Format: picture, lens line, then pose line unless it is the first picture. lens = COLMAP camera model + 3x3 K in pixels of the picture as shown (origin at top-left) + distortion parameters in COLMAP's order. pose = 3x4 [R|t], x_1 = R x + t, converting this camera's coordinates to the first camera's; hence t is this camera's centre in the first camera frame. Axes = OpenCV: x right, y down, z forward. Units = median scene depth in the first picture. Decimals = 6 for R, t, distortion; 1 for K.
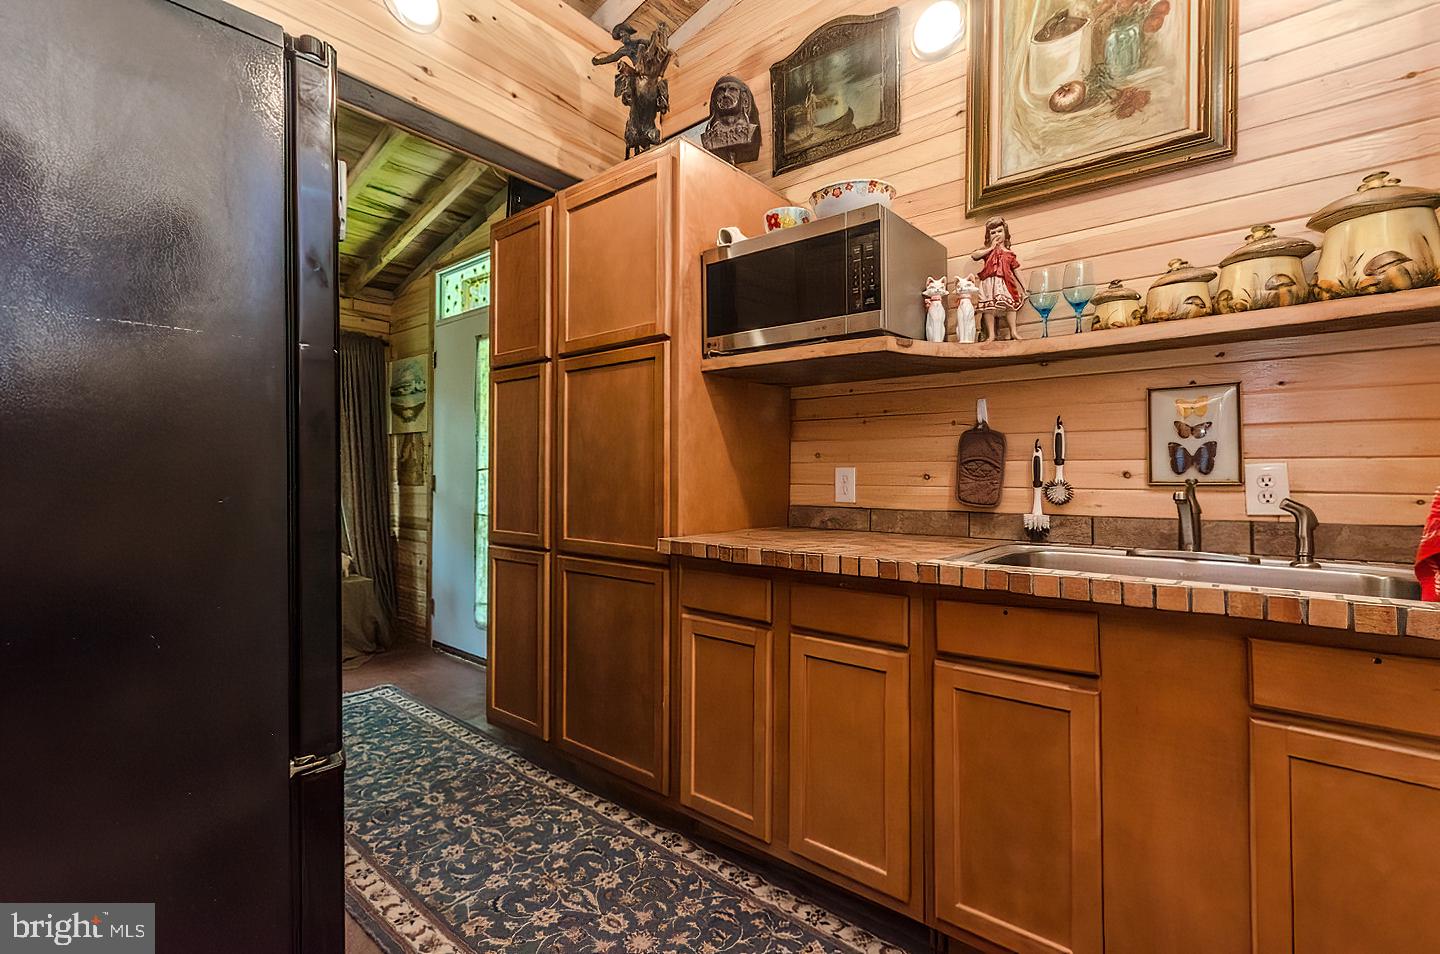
lens RADIAL K [[656.3, 0, 726.8], [0, 656.3, 480.8], [0, 0, 1]] dist [0.012037, 0.000380]
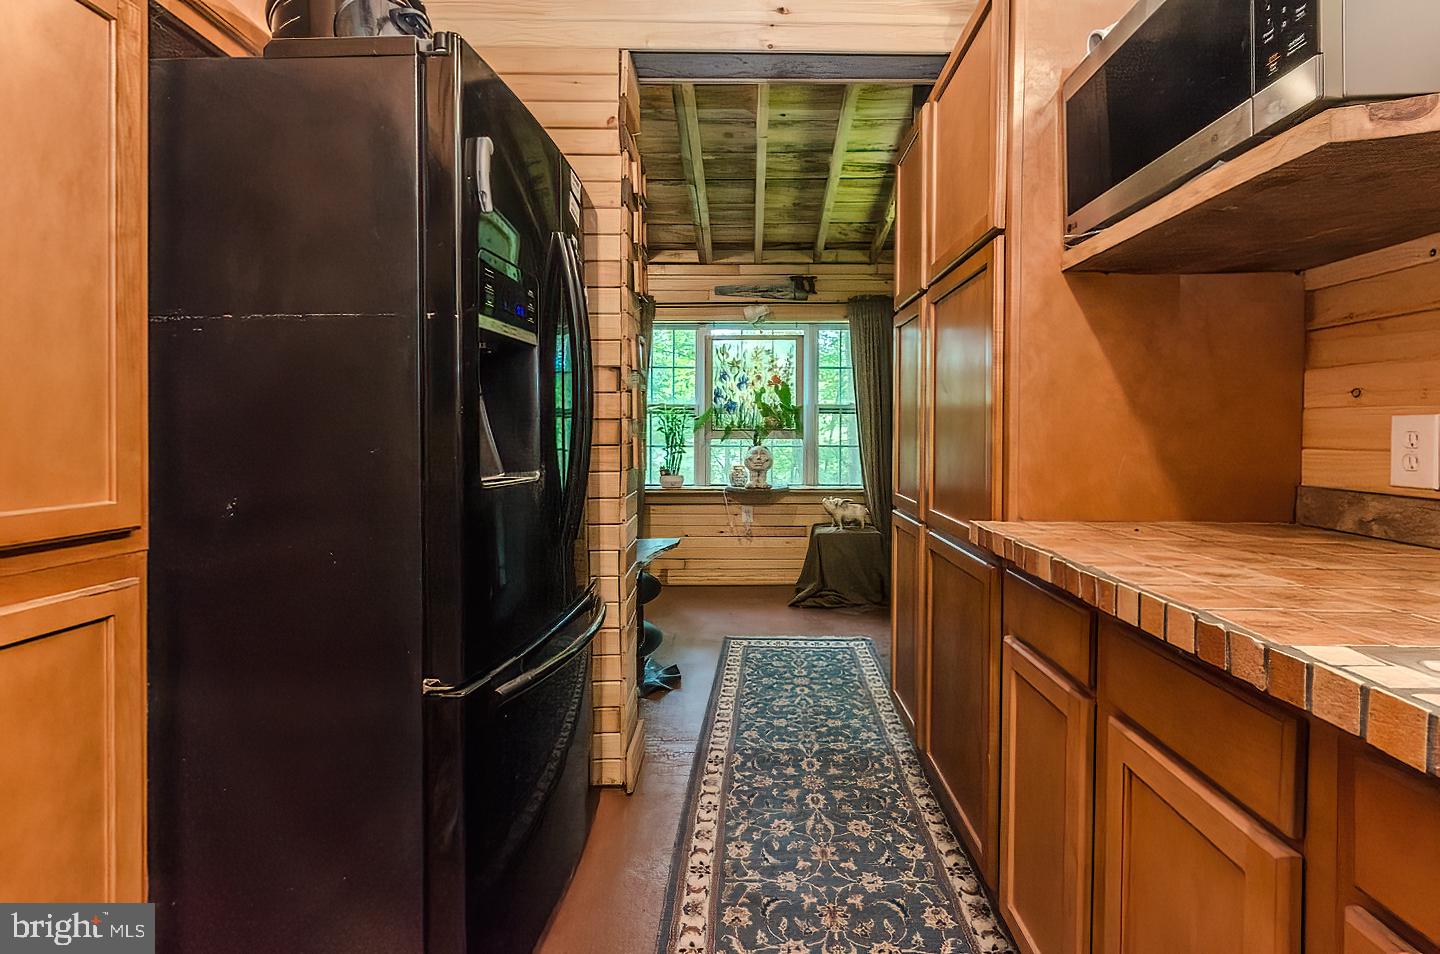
lens RADIAL K [[670.5, 0, 726.5], [0, 670.5, 448.8], [0, 0, 1]] dist [0.010788, 0.000248]
pose [[0.627752, 0.019143, -0.778178, 0.257335], [-0.007392, 0.999799, 0.018632, -0.001029], [0.778379, -0.005944, 0.627767, 0.304000]]
